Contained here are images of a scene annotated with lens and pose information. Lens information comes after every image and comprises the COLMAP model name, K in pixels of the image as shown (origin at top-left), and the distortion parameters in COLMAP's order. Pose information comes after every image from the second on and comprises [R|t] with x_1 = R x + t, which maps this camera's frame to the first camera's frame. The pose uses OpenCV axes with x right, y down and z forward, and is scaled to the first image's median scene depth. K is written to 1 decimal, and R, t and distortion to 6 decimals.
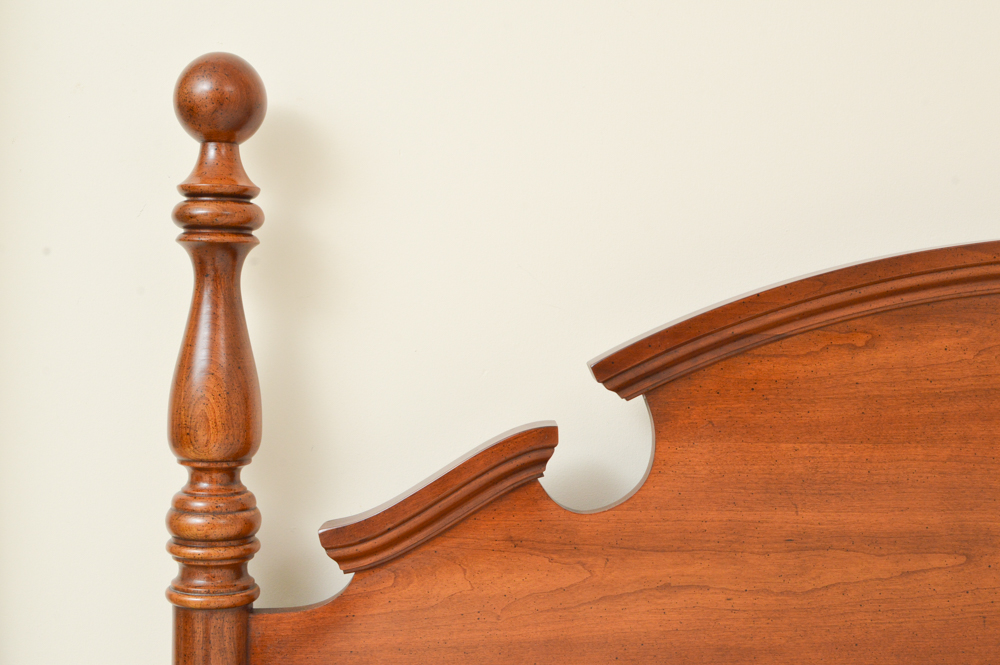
lens RADIAL K [[1354.4, 0, 504.5], [0, 1354.4, 329.4], [0, 0, 1]] dist [-0.009927, 0.000000]
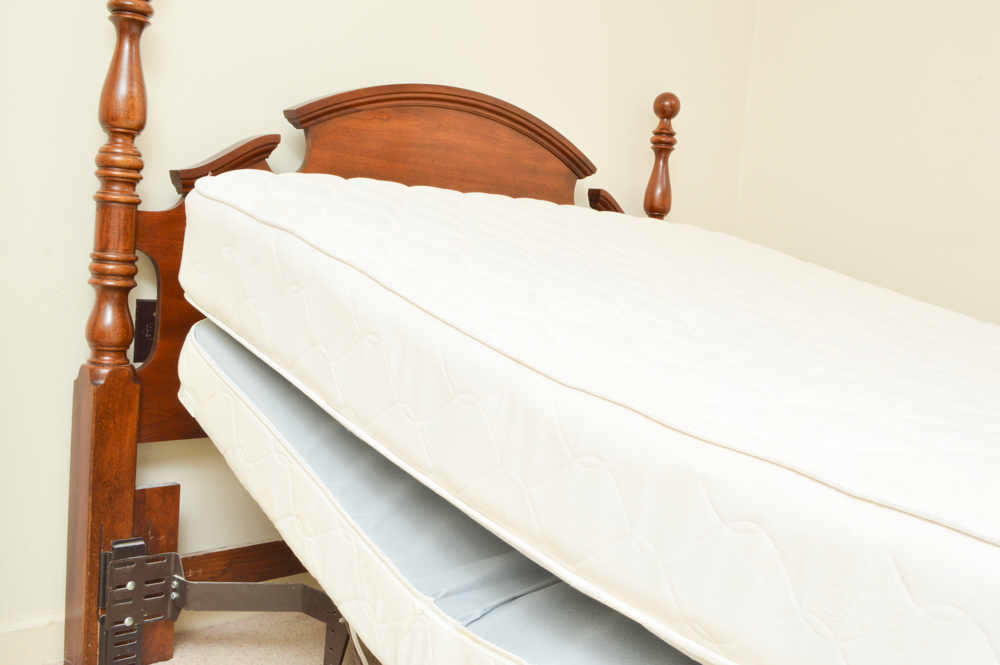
lens RADIAL K [[947.4, 0, 500.5], [0, 947.4, 331.3], [0, 0, 1]] dist [-0.059102, 0.000000]
pose [[0.723745, -0.009424, 0.690003, -0.761955], [-0.037990, 0.997846, 0.053476, 0.294208], [-0.689021, -0.064916, 0.721829, -0.394669]]
